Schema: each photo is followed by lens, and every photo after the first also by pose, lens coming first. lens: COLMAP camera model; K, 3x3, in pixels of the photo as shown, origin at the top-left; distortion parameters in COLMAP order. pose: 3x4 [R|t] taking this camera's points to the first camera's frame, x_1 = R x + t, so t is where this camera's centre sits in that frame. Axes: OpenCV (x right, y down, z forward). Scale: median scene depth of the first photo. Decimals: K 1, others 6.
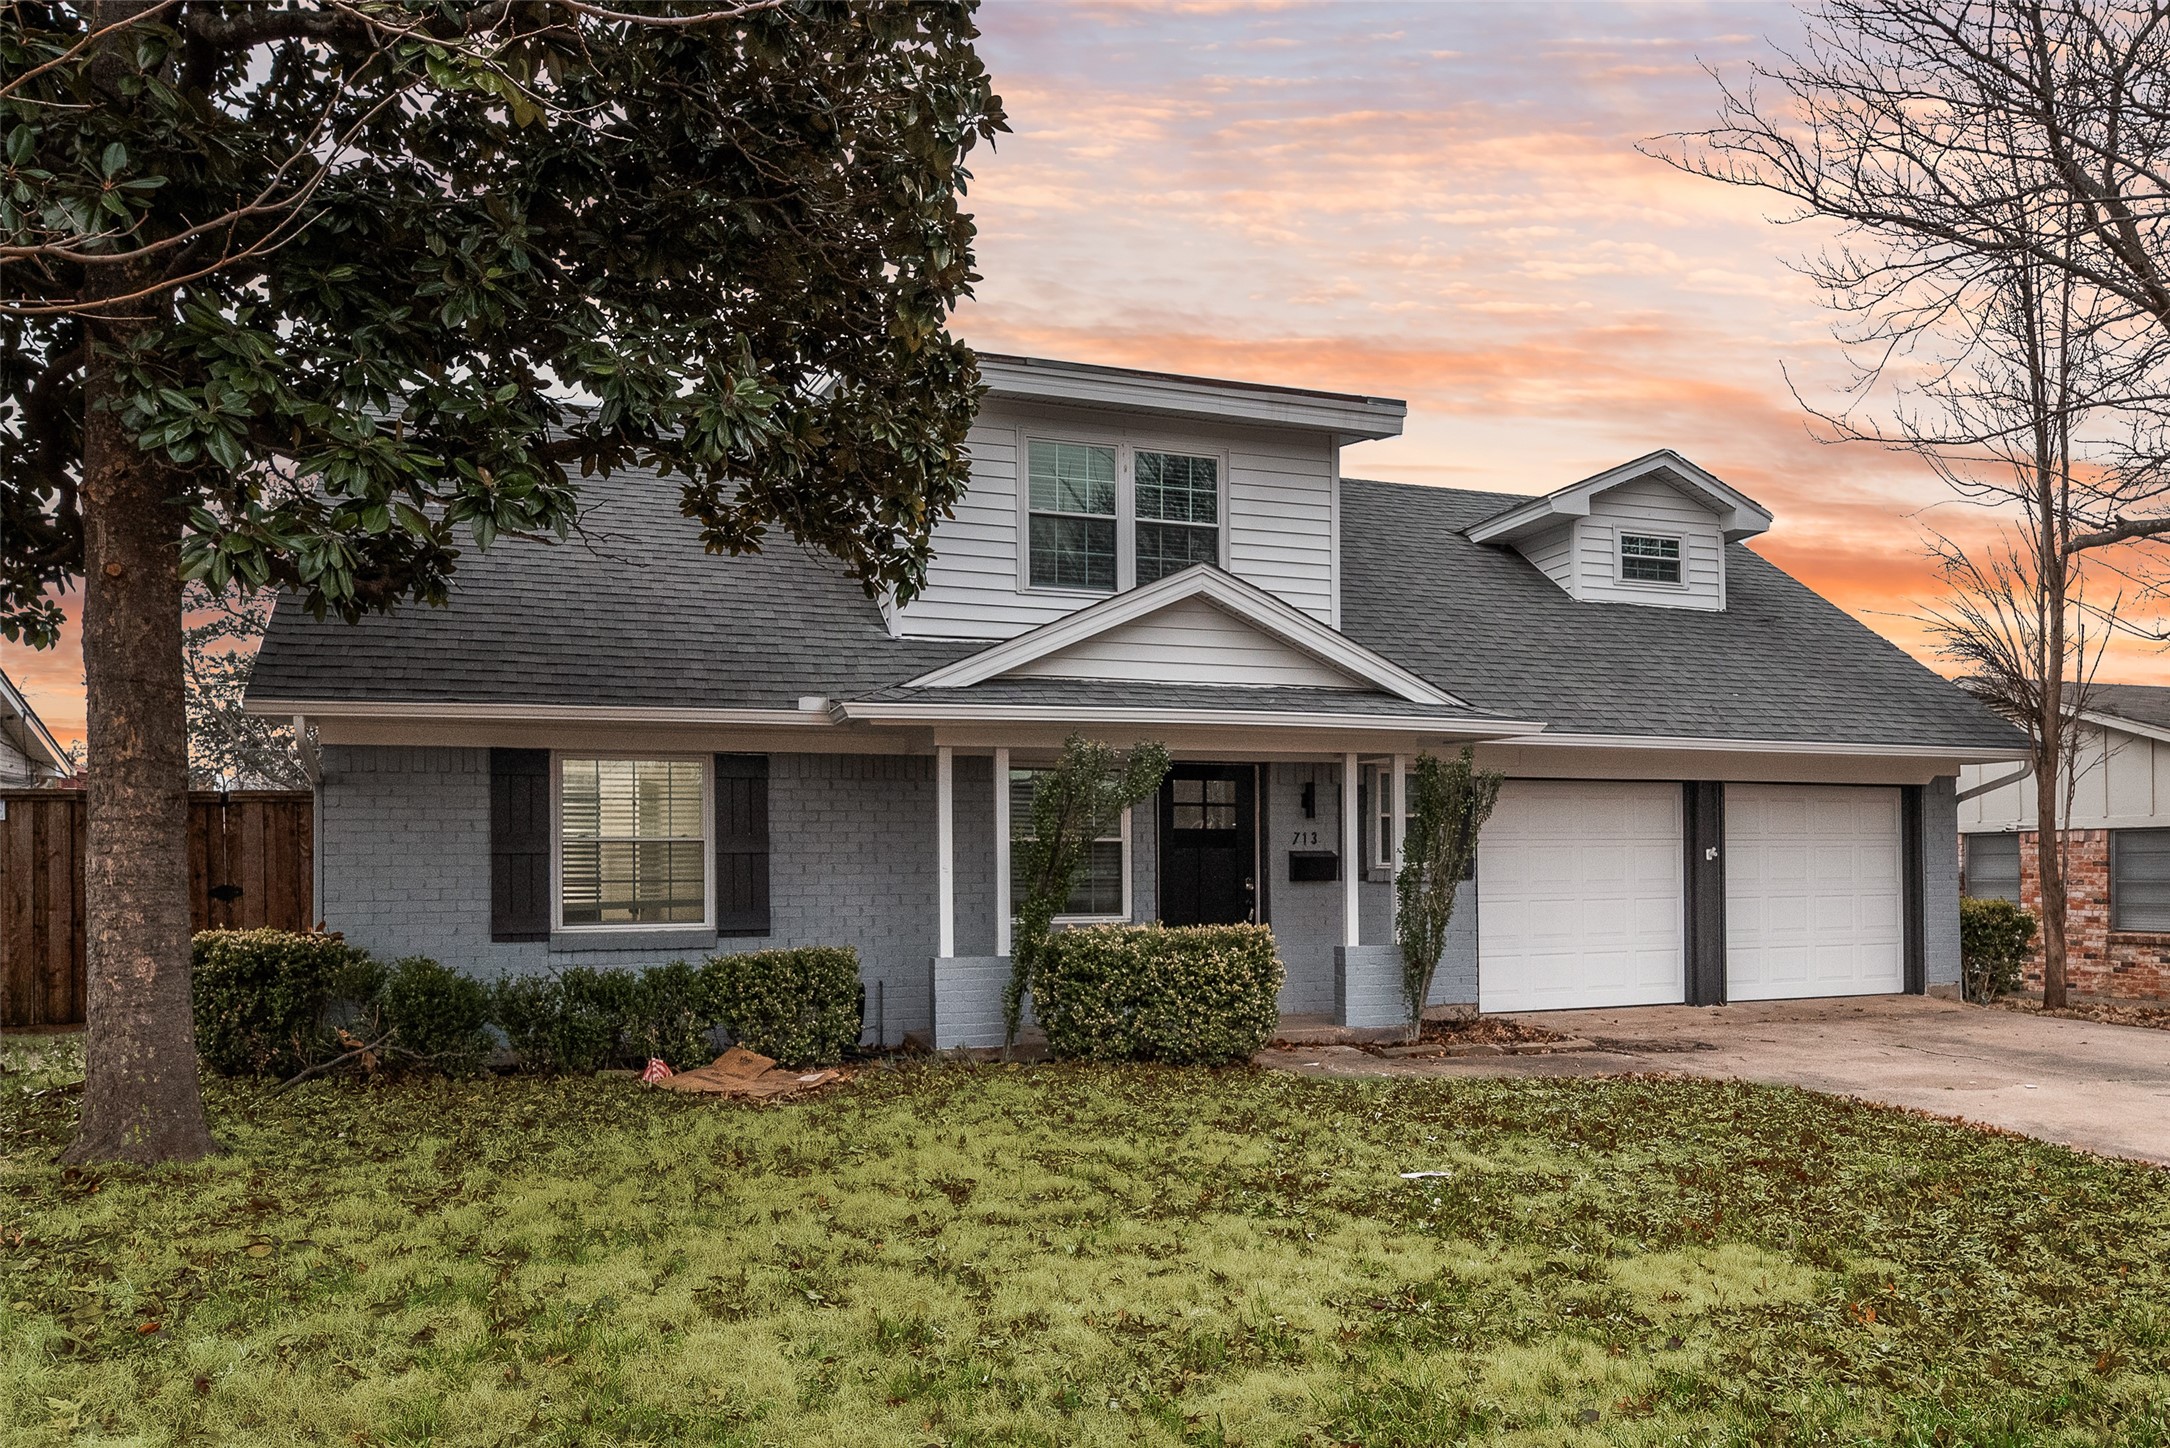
lens RADIAL K [[972.5, 0, 1080.4], [0, 972.5, 869.7], [0, 0, 1]] dist [0.000813, -0.000460]
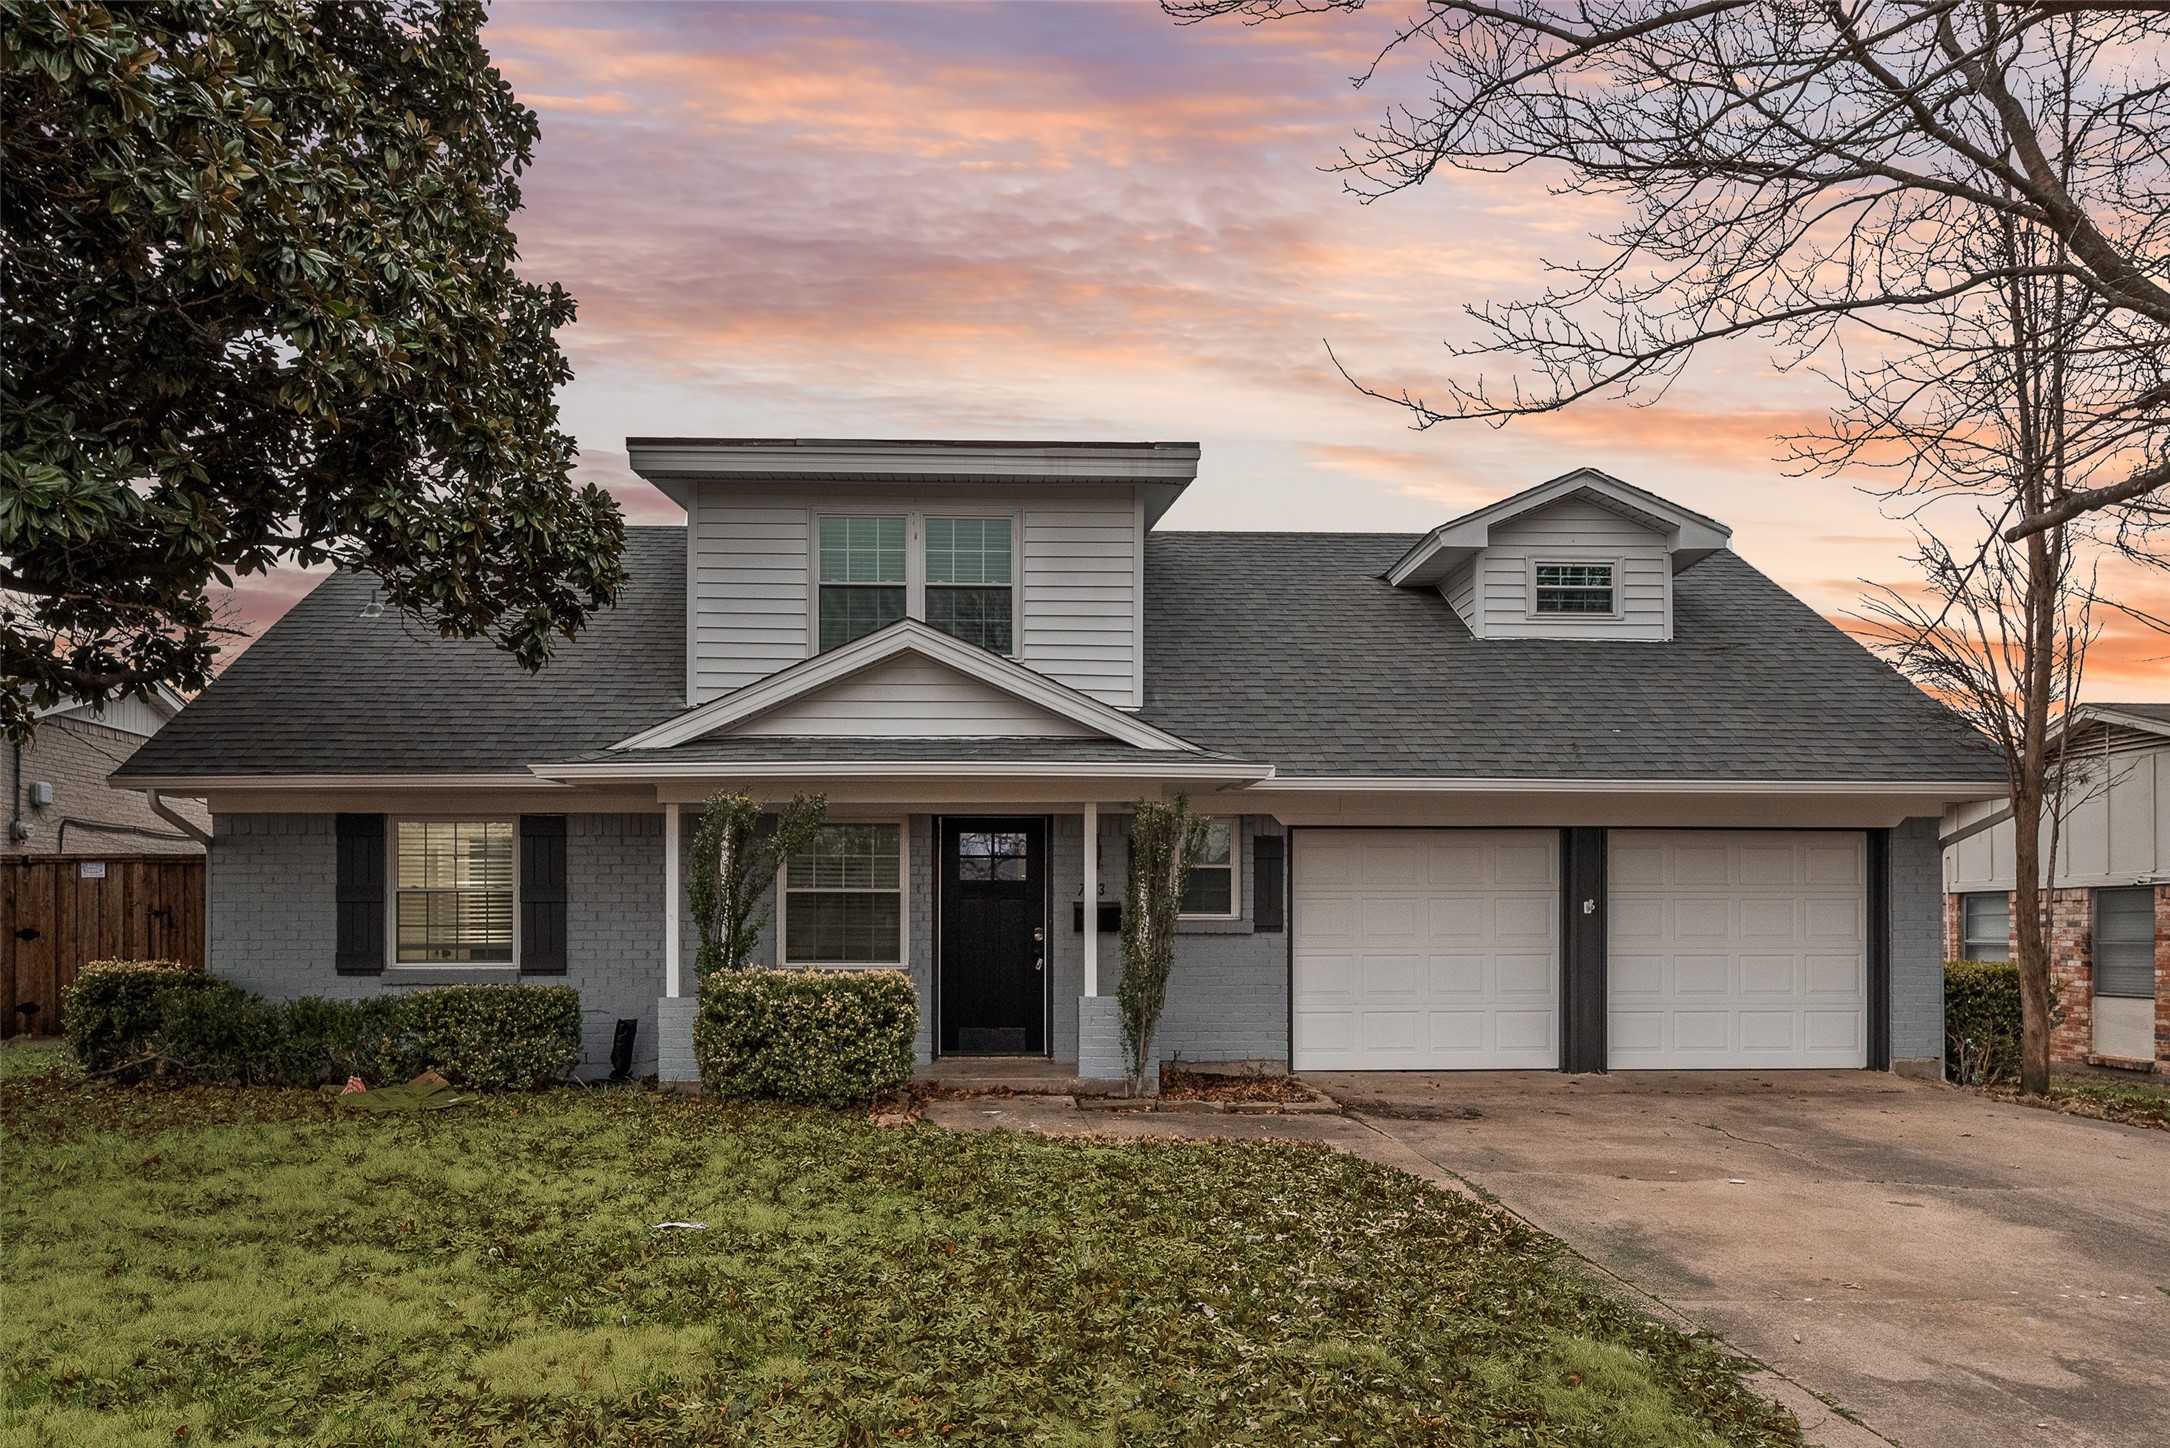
lens RADIAL K [[886.3, 0, 1088.5], [0, 886.3, 934.3], [0, 0, 1]] dist [0.000531, -0.000007]
pose [[0.977236, 0.008356, -0.211990, 0.423505], [-0.006814, 0.999945, 0.008001, 0.006714], [0.212045, -0.006374, 0.977239, 0.102527]]
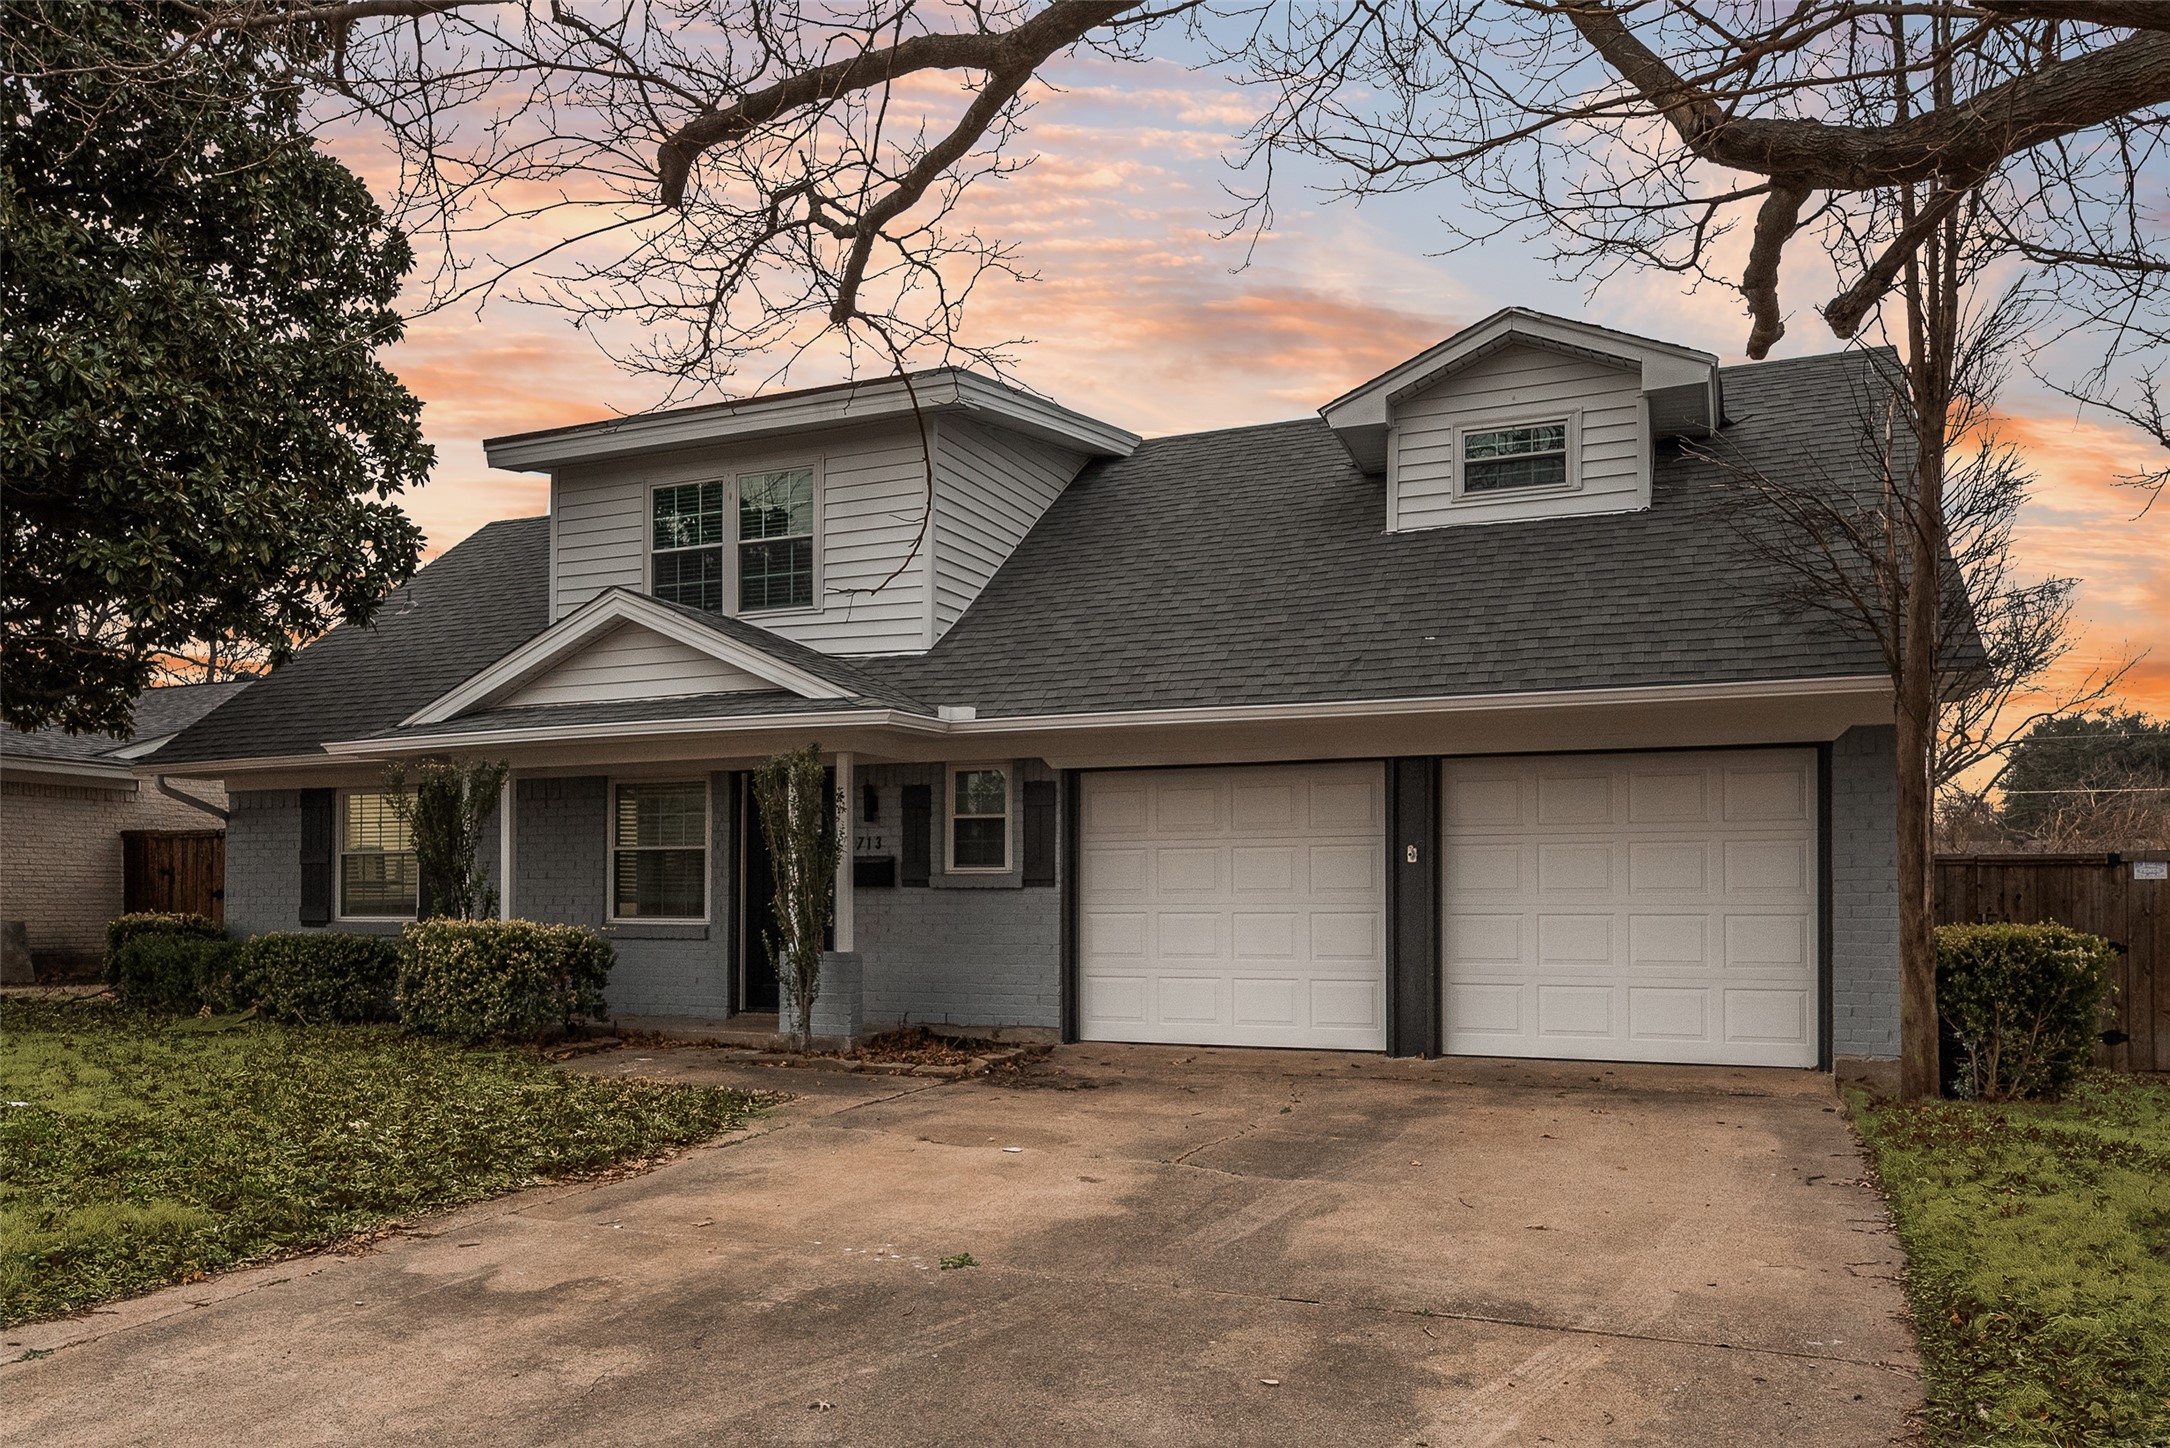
lens RADIAL K [[1081.3, 0, 1281.0], [0, 1081.3, 894.3], [0, 0, 1]] dist [0.001476, -0.000274]
pose [[0.871795, 0.004056, -0.489854, 1.118159], [-0.003629, 0.999992, 0.001821, 0.015339], [0.489858, 0.000190, 0.871802, 0.261433]]
